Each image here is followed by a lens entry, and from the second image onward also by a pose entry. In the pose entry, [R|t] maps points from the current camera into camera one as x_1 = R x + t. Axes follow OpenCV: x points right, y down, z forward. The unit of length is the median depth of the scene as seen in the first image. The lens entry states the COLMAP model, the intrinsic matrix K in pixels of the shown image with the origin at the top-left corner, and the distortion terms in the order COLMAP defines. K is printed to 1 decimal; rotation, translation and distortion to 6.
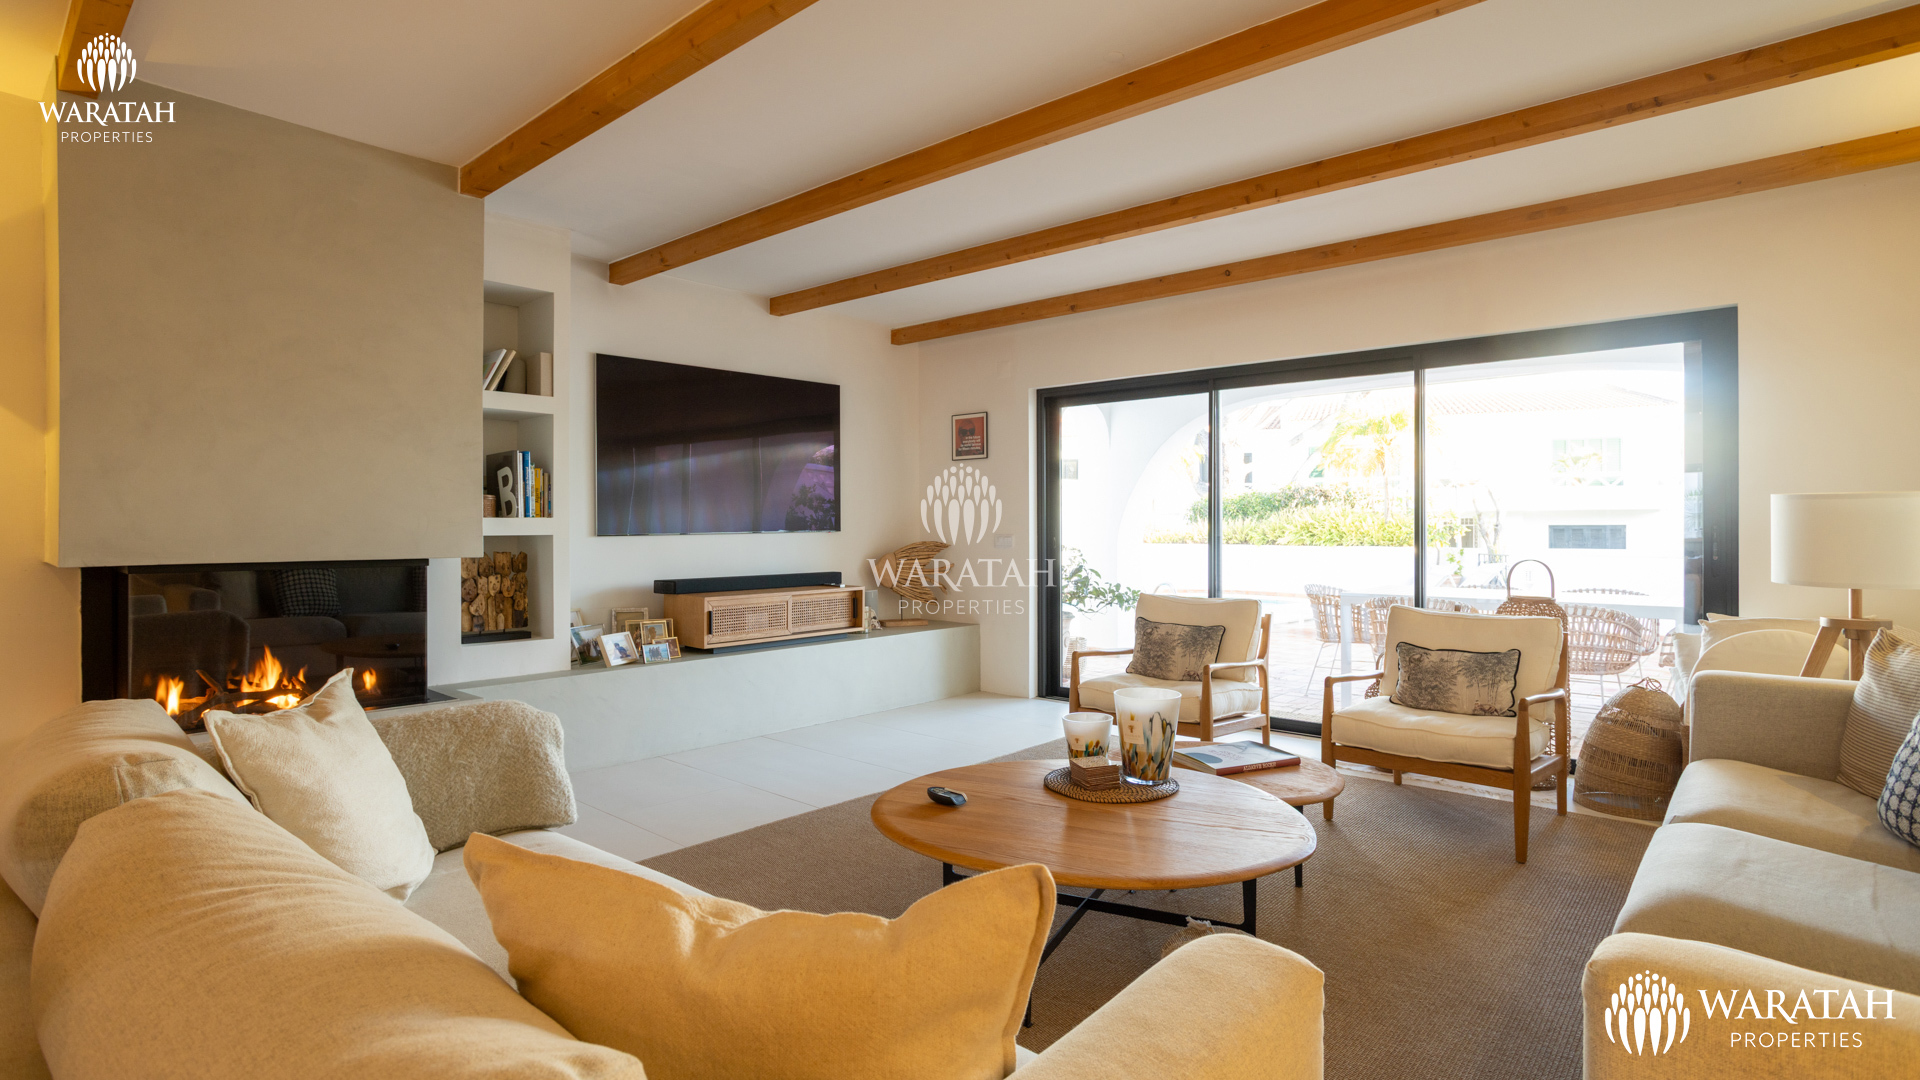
lens RADIAL K [[917.5, 0, 960.0], [0, 917.5, 540.0], [0, 0, 1]] dist [-0.000419, 0.000097]
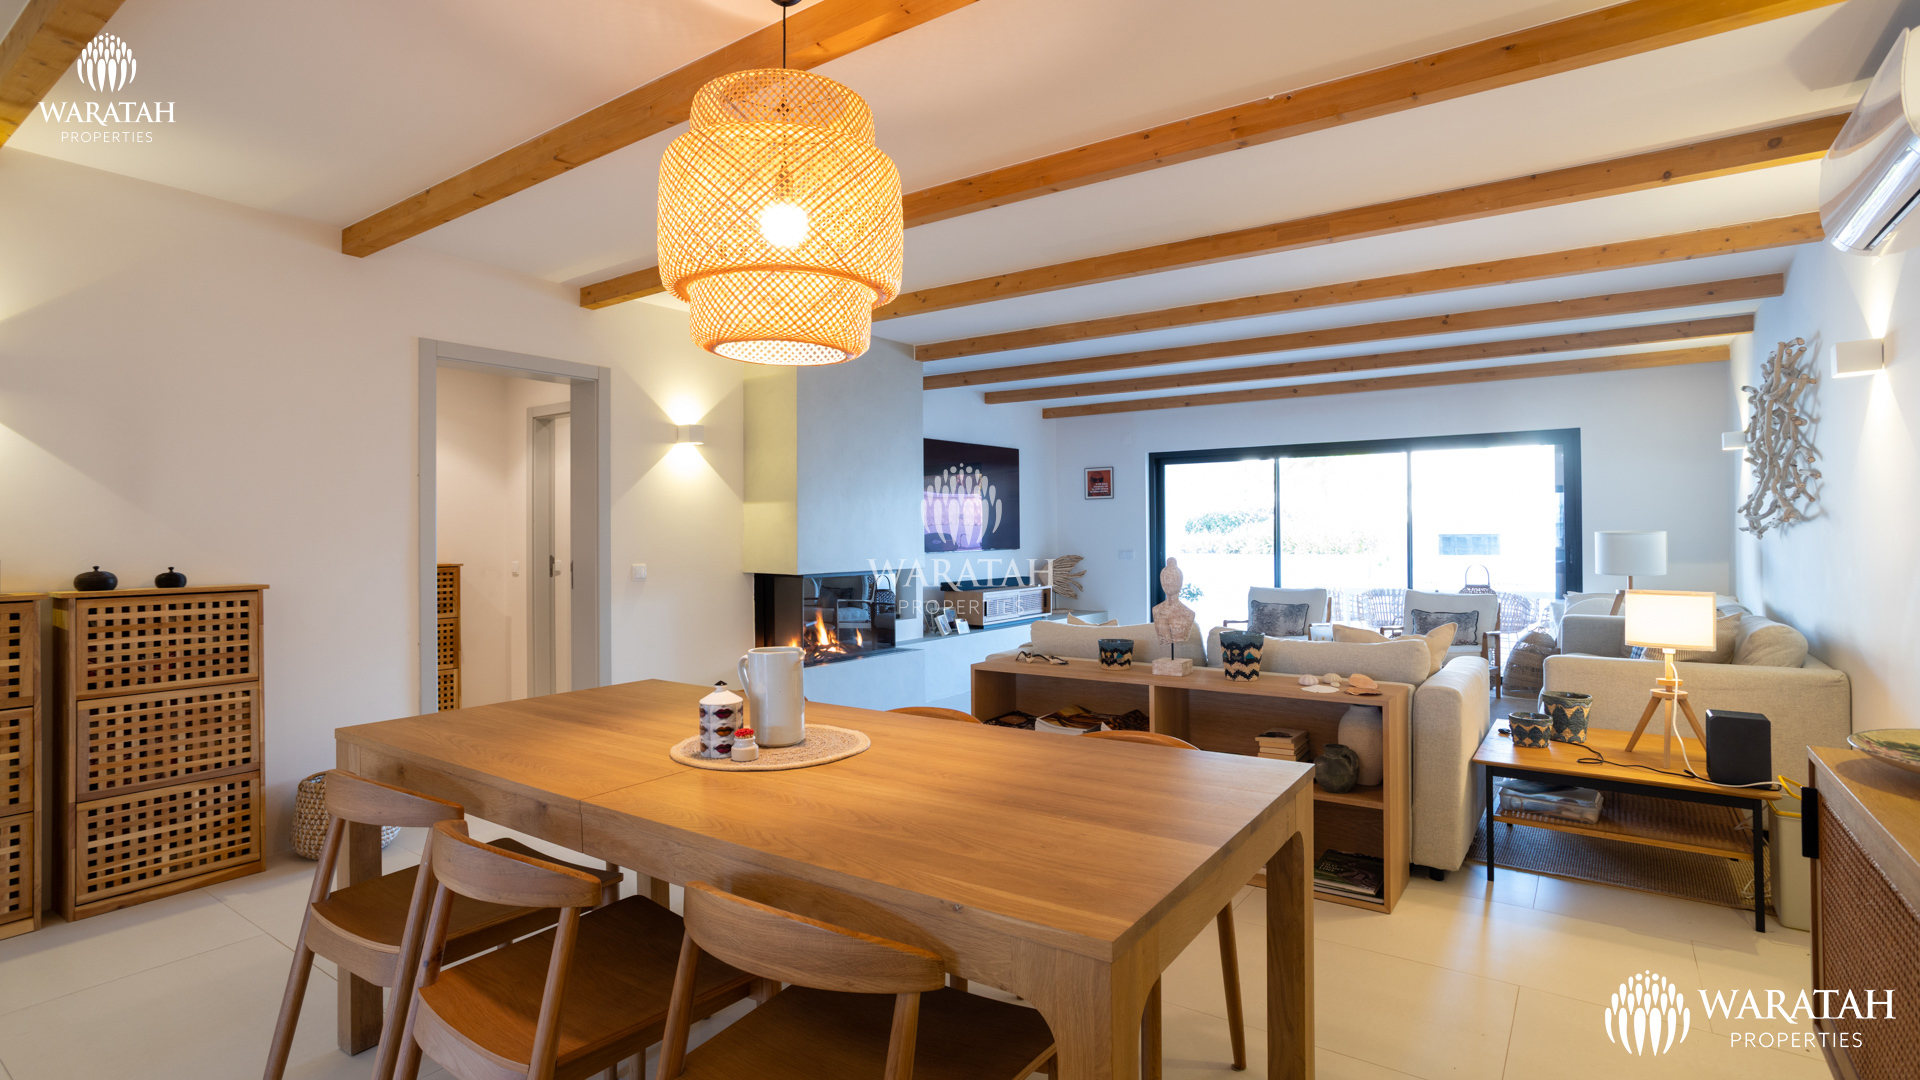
lens RADIAL K [[933.5, 0, 960.0], [0, 933.5, 540.0], [0, 0, 1]] dist [-0.000750, 0.000040]
pose [[0.993988, -0.006363, 0.109304, -0.540783], [0.007432, 0.999928, -0.009377, -0.015250], [-0.109237, 0.010133, 0.993964, -0.656174]]
